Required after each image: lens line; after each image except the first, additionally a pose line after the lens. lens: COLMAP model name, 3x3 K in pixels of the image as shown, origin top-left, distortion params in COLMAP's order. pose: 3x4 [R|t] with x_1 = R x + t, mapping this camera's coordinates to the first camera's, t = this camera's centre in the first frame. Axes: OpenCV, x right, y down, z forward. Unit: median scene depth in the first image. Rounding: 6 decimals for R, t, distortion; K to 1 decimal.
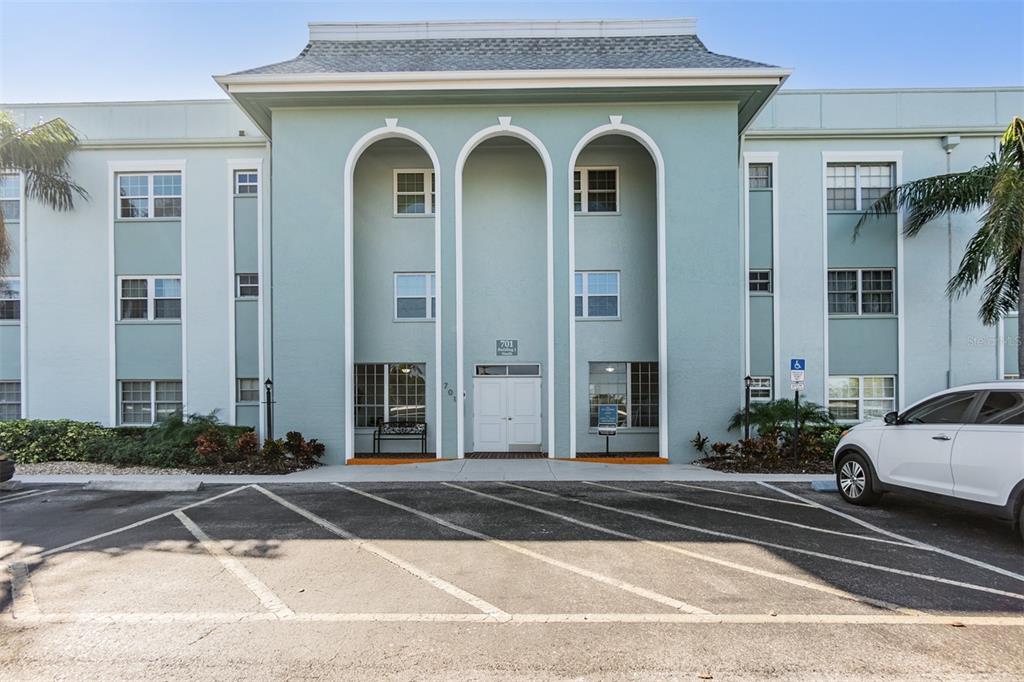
lens RADIAL K [[562.3, 0, 506.3], [0, 562.3, 406.5], [0, 0, 1]] dist [-0.002906, 0.000287]
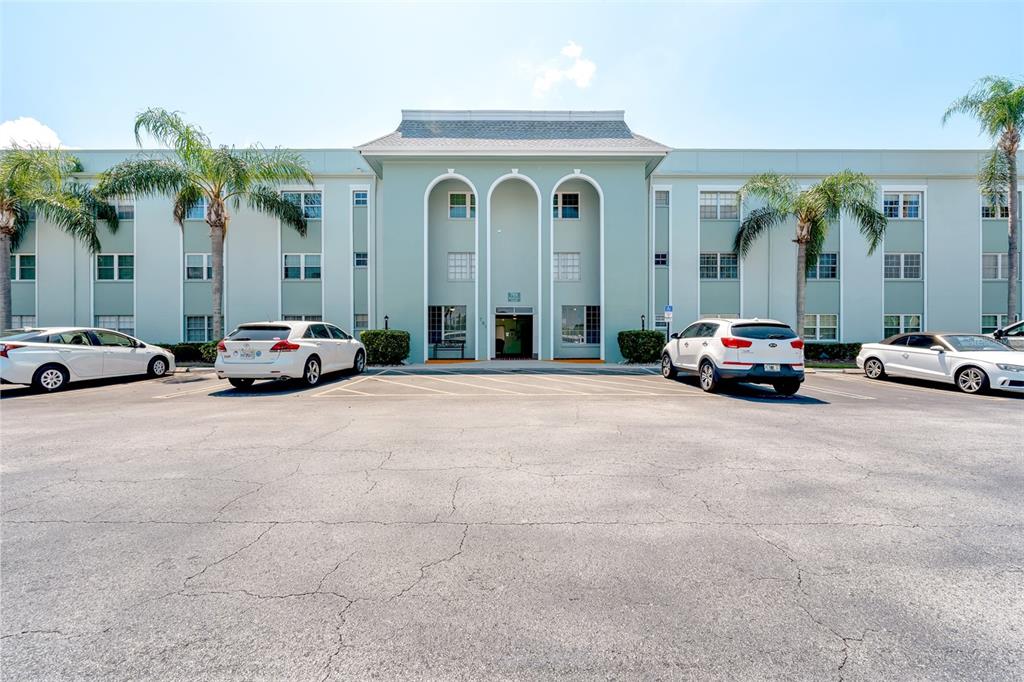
lens RADIAL K [[463.7, 0, 504.0], [0, 463.7, 341.9], [0, 0, 1]] dist [0.001925, 0.000896]
pose [[0.999949, 0.004638, 0.008942, -0.043209], [-0.004699, 0.999965, 0.006872, 0.022592], [-0.008910, -0.006914, 0.999936, -0.421507]]
